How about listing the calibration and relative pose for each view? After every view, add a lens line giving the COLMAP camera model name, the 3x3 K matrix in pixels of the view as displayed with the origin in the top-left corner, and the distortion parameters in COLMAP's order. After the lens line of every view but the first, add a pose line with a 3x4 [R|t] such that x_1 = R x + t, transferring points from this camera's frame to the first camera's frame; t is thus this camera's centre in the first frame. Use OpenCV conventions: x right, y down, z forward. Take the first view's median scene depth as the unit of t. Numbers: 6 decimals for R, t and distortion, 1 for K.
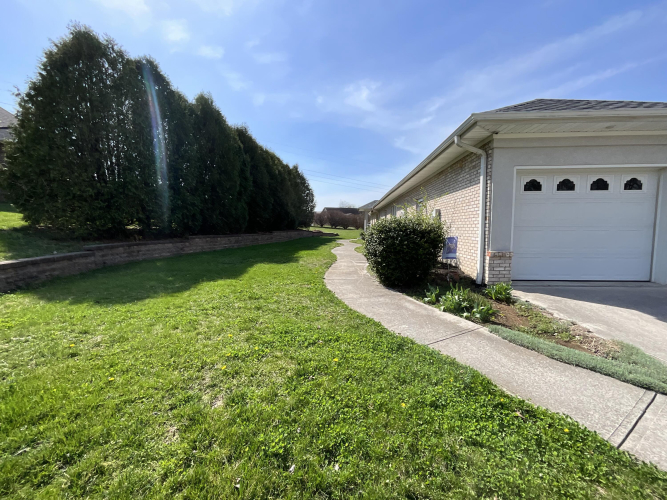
lens RADIAL K [[279.3, 0, 349.8], [0, 279.3, 249.5], [0, 0, 1]] dist [-0.007823, 0.000055]
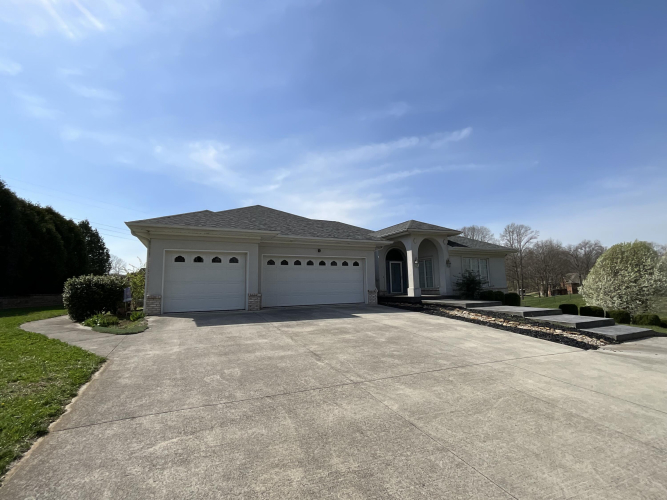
lens RADIAL K [[286.8, 0, 333.5], [0, 286.8, 250.0], [0, 0, 1]] dist [-0.002125, -0.000110]
pose [[0.893124, 0.047839, 0.447260, 0.725718], [0.049021, 0.978054, -0.202502, 0.149848], [-0.447132, 0.202785, 0.871178, -1.154483]]
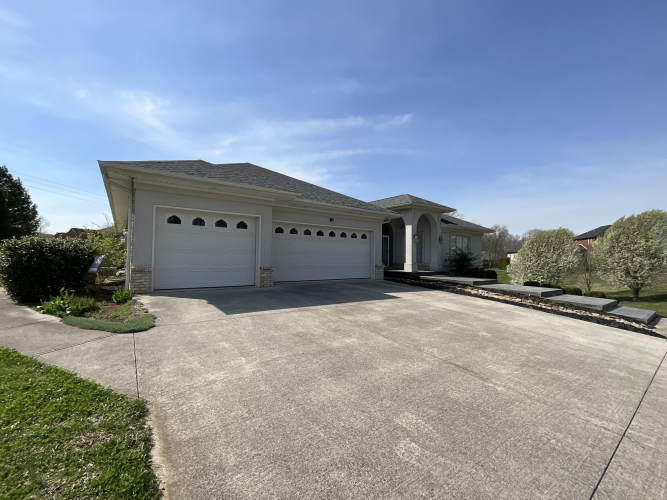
lens RADIAL K [[268.3, 0, 326.0], [0, 268.3, 251.3], [0, 0, 1]] dist [-0.000507, -0.000191]
pose [[0.797383, 0.030635, 0.602696, 0.467208], [0.026912, 0.995912, -0.086228, 0.064829], [-0.602873, 0.084976, 0.793299, -0.527938]]
